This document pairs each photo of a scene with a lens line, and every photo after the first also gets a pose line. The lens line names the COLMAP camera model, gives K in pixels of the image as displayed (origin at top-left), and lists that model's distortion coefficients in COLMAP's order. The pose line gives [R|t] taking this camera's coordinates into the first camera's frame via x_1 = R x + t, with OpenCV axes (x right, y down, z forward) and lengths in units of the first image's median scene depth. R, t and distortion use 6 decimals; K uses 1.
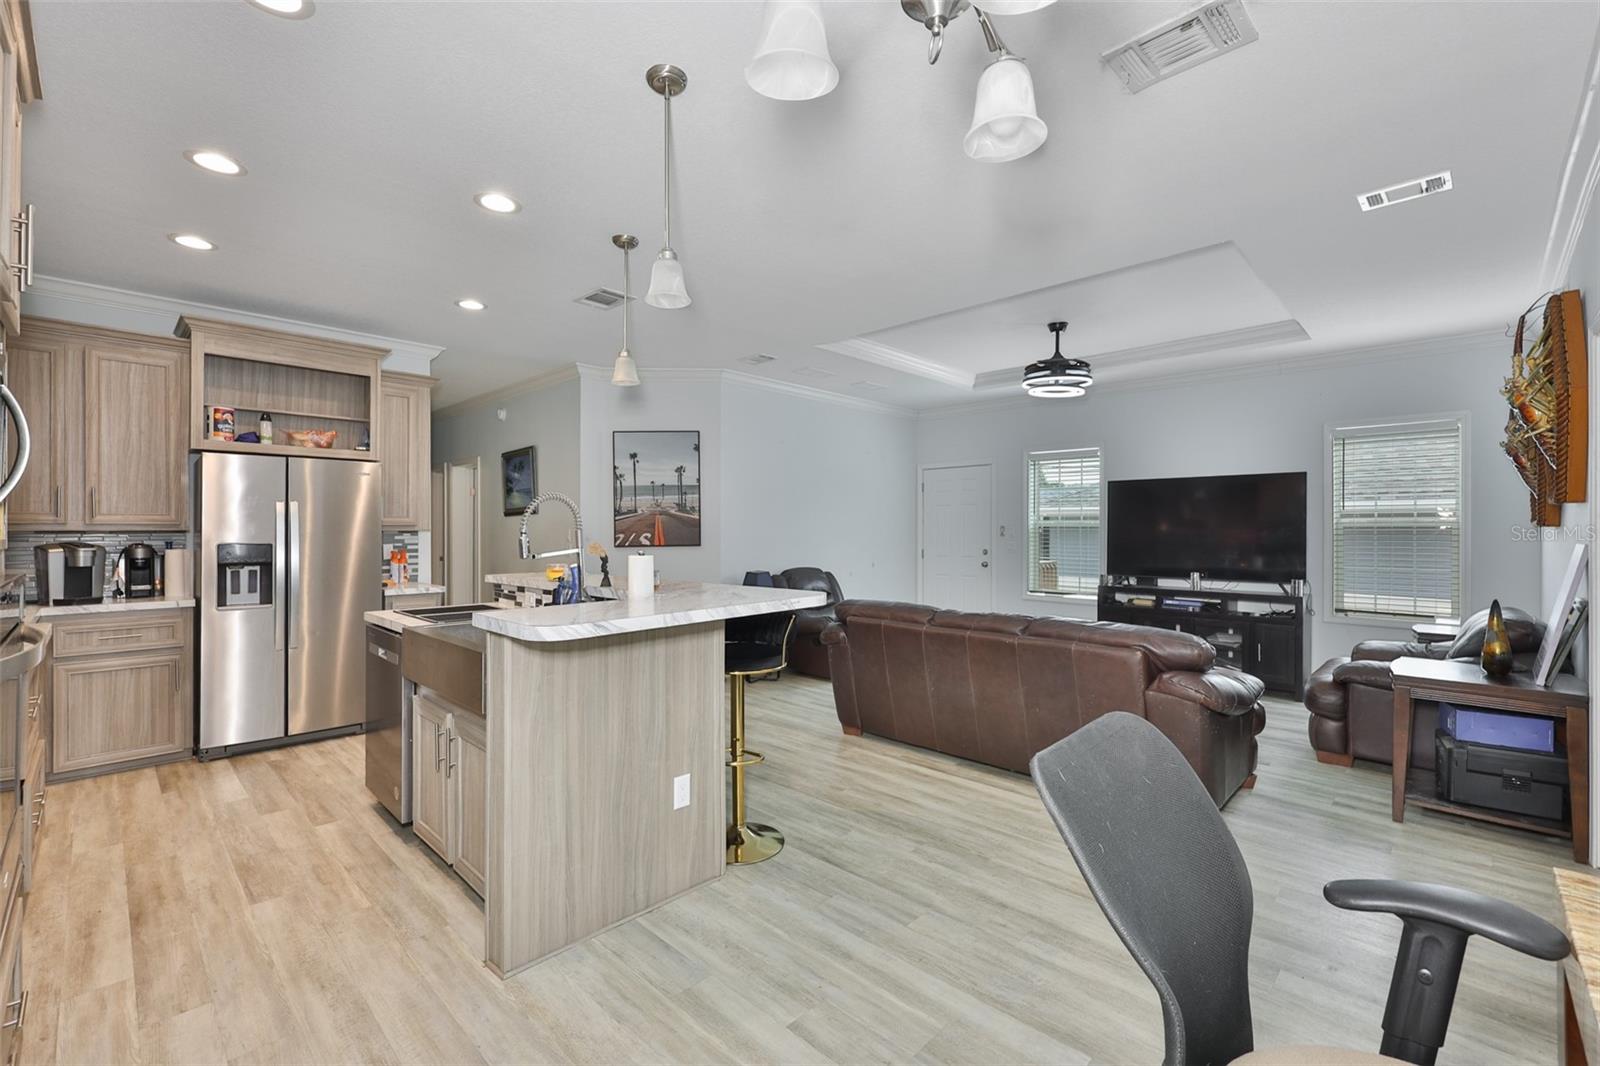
lens RADIAL K [[688.8, 0, 786.0], [0, 688.8, 533.0], [0, 0, 1]] dist [-0.001063, 0.000163]
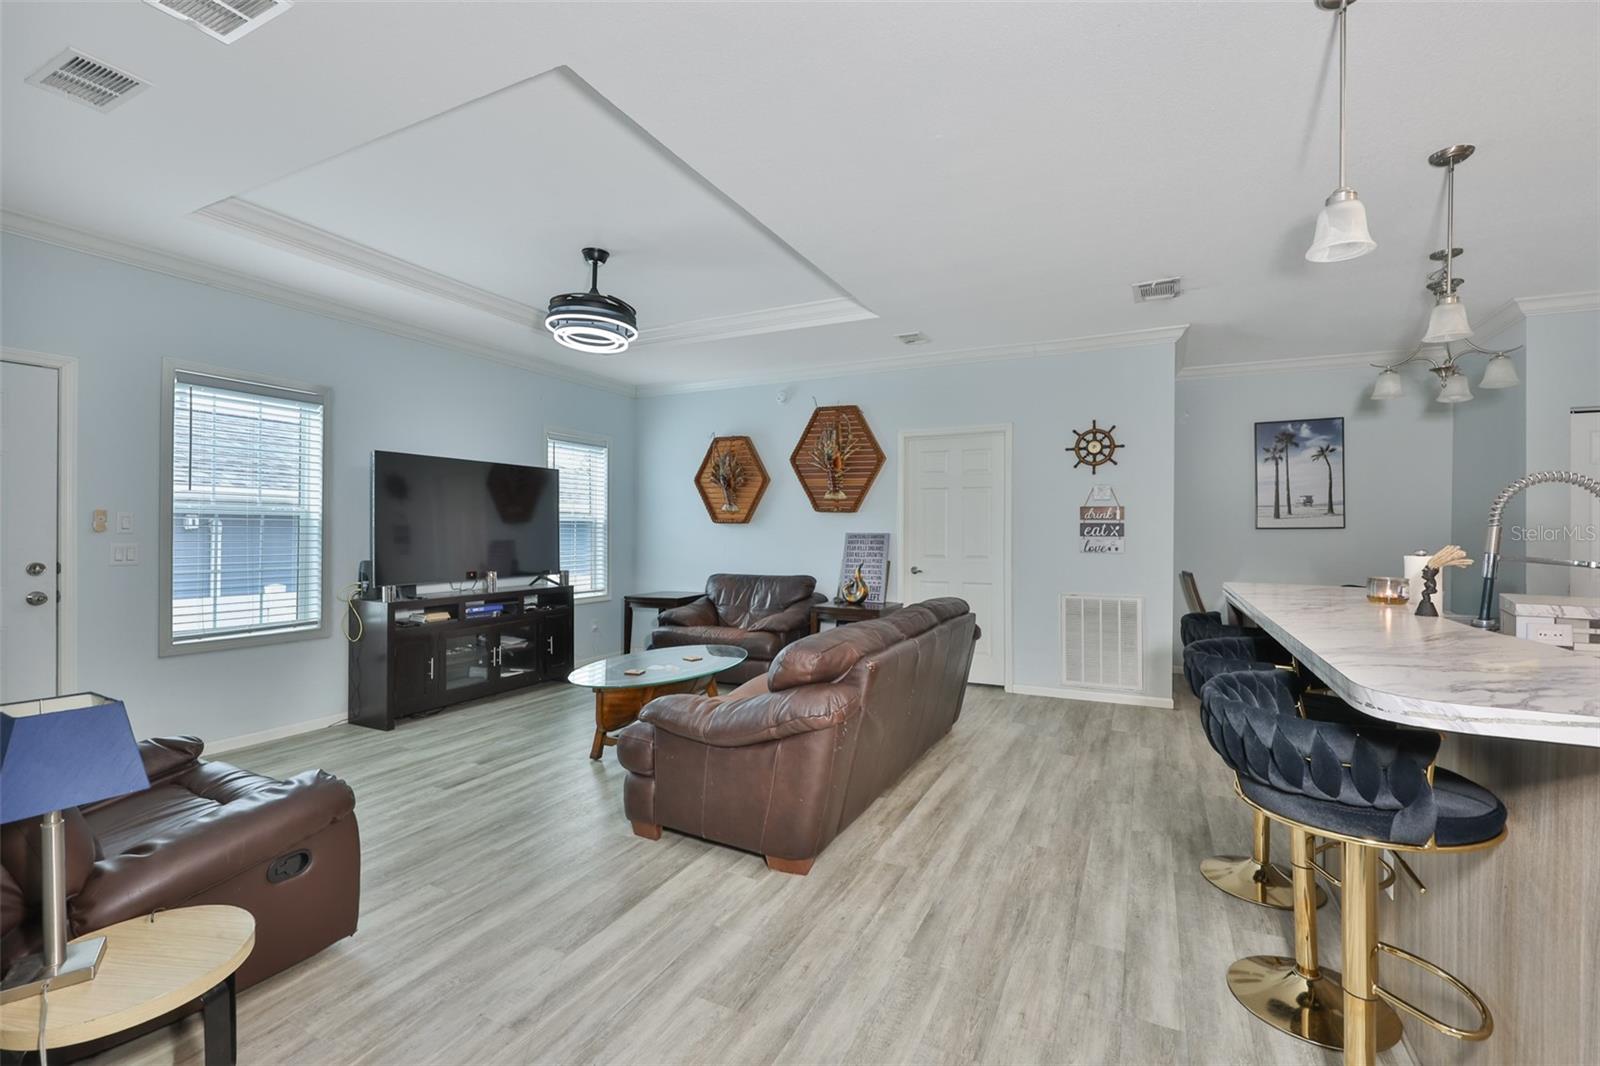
lens RADIAL K [[683.5, 0, 812.3], [0, 683.5, 527.7], [0, 0, 1]] dist [0.000519, 0.000347]
pose [[-0.327562, -0.004486, 0.944819, -0.459097], [-0.003350, 0.999988, 0.003586, -0.001262], [-0.944824, -0.001991, -0.327574, 1.192866]]
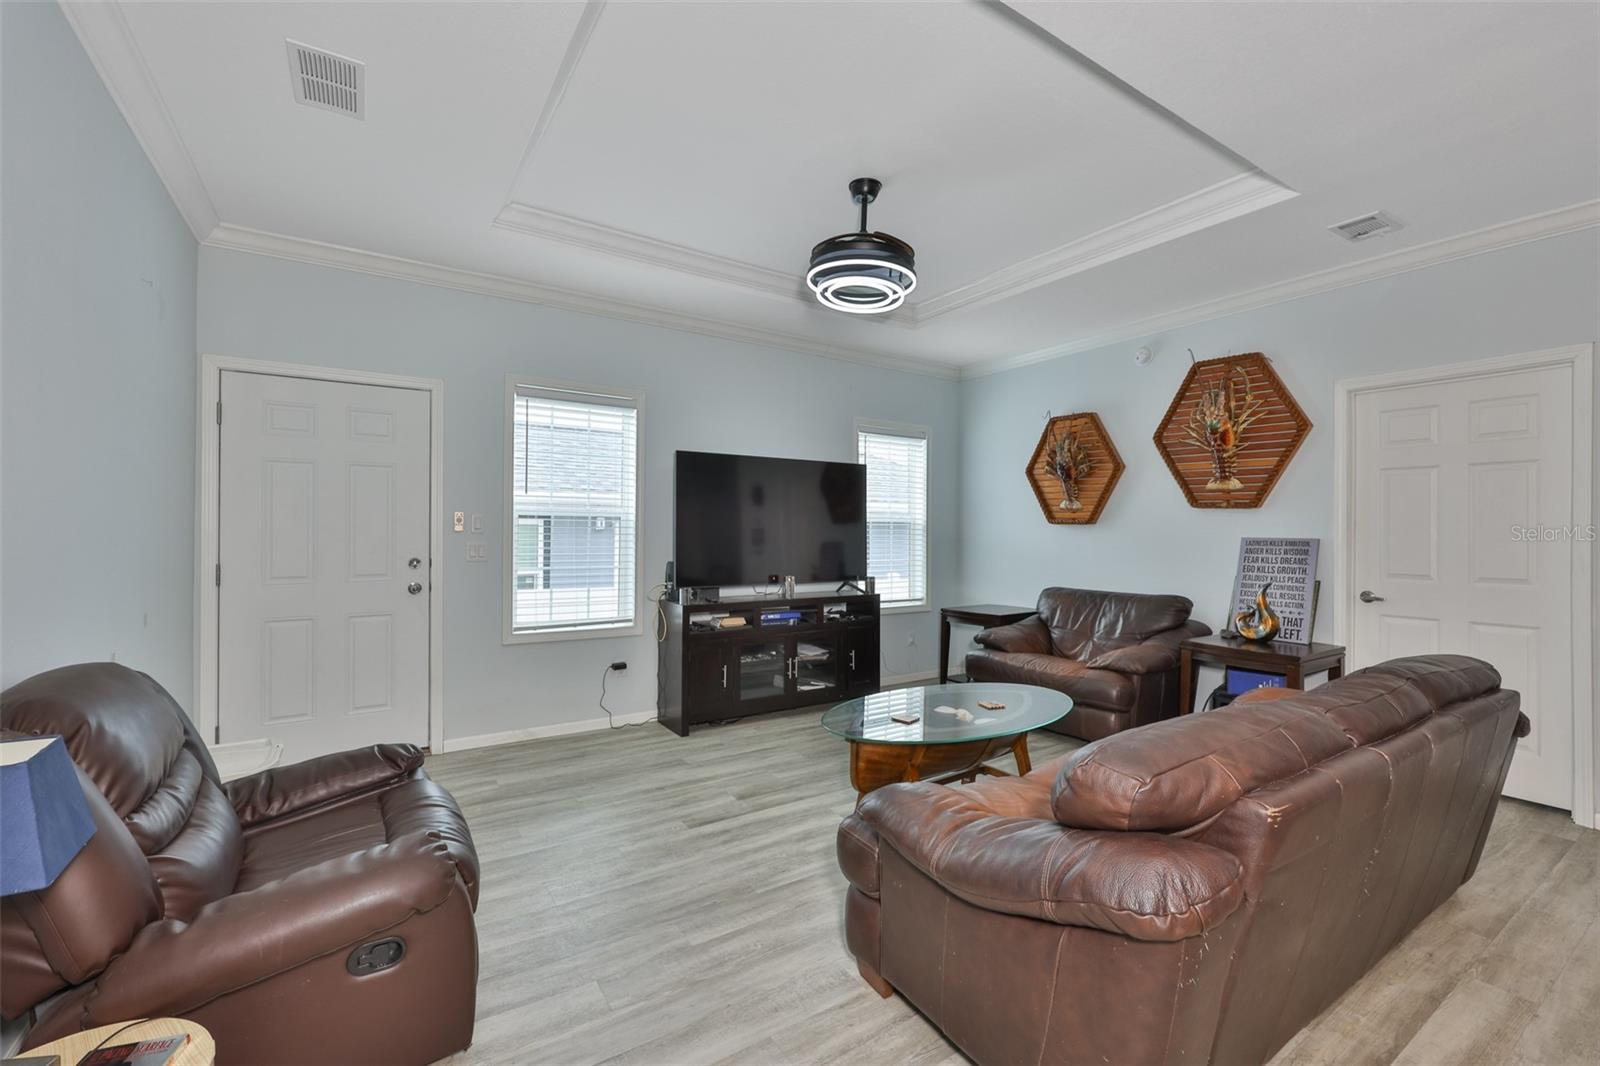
lens RADIAL K [[683.5, 0, 812.3], [0, 683.5, 527.7], [0, 0, 1]] dist [0.000519, 0.000347]
pose [[0.190944, -0.002128, 0.981599, -0.233948], [-0.003910, 0.999988, 0.002928, -0.000326], [-0.981593, -0.004397, 0.190933, 1.084854]]
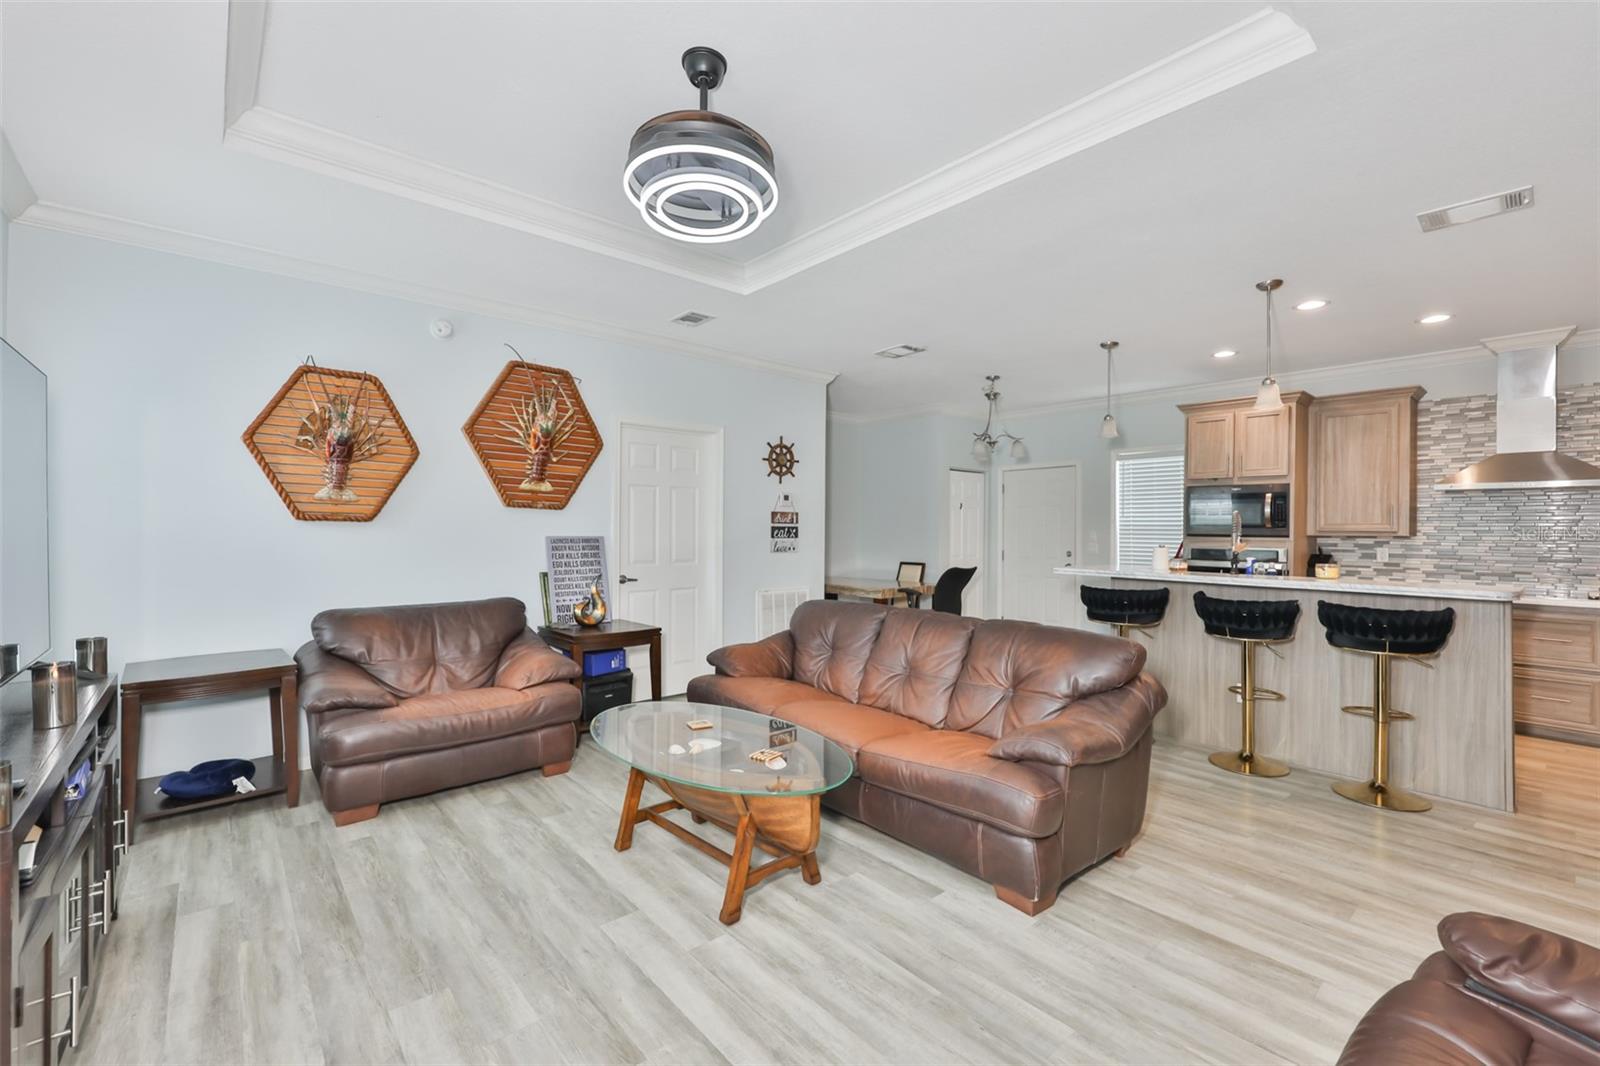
lens RADIAL K [[677.7, 0, 805.3], [0, 677.7, 526.8], [0, 0, 1]] dist [0.003045, 0.000358]
pose [[-0.997568, -0.012054, 0.068644, 0.363591], [-0.012273, 0.999921, -0.002768, -0.002580], [-0.068606, -0.003603, -0.997637, 1.679280]]
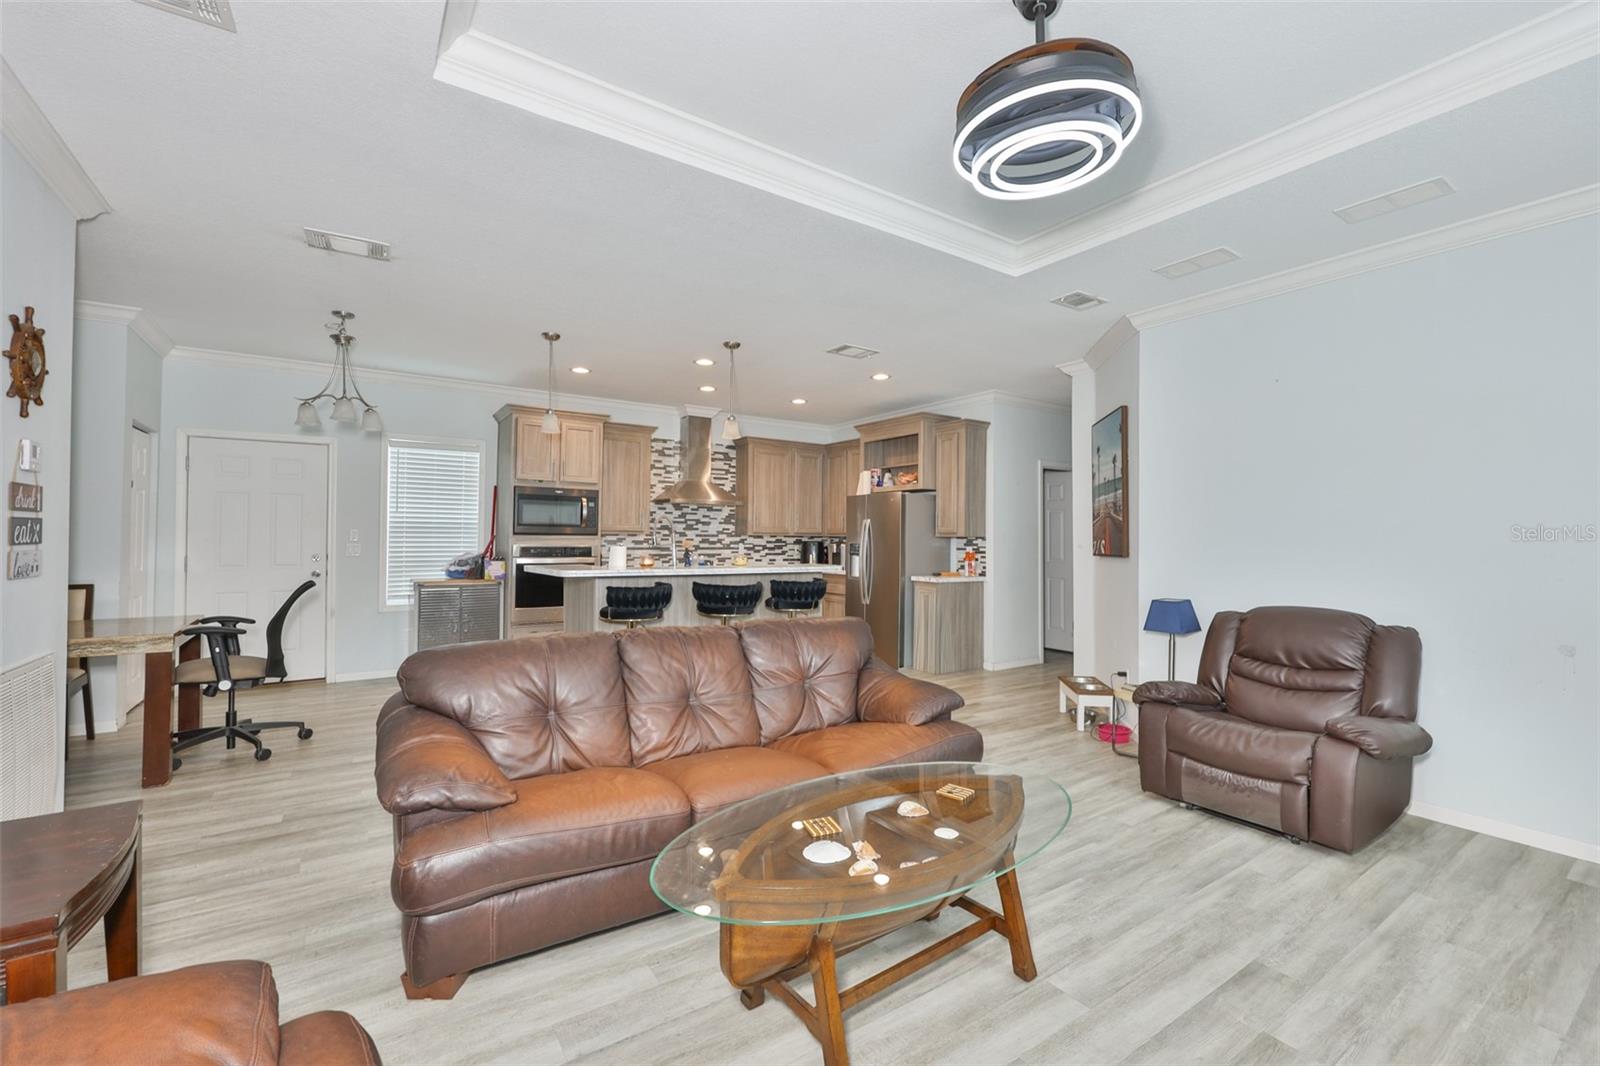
lens RADIAL K [[677.7, 0, 805.3], [0, 677.7, 526.8], [0, 0, 1]] dist [0.003045, 0.000358]
pose [[-0.189574, -0.018788, -0.981687, 0.935293], [-0.010815, 0.999796, -0.017046, 0.003831], [0.981807, 0.007386, -0.189738, 1.106708]]
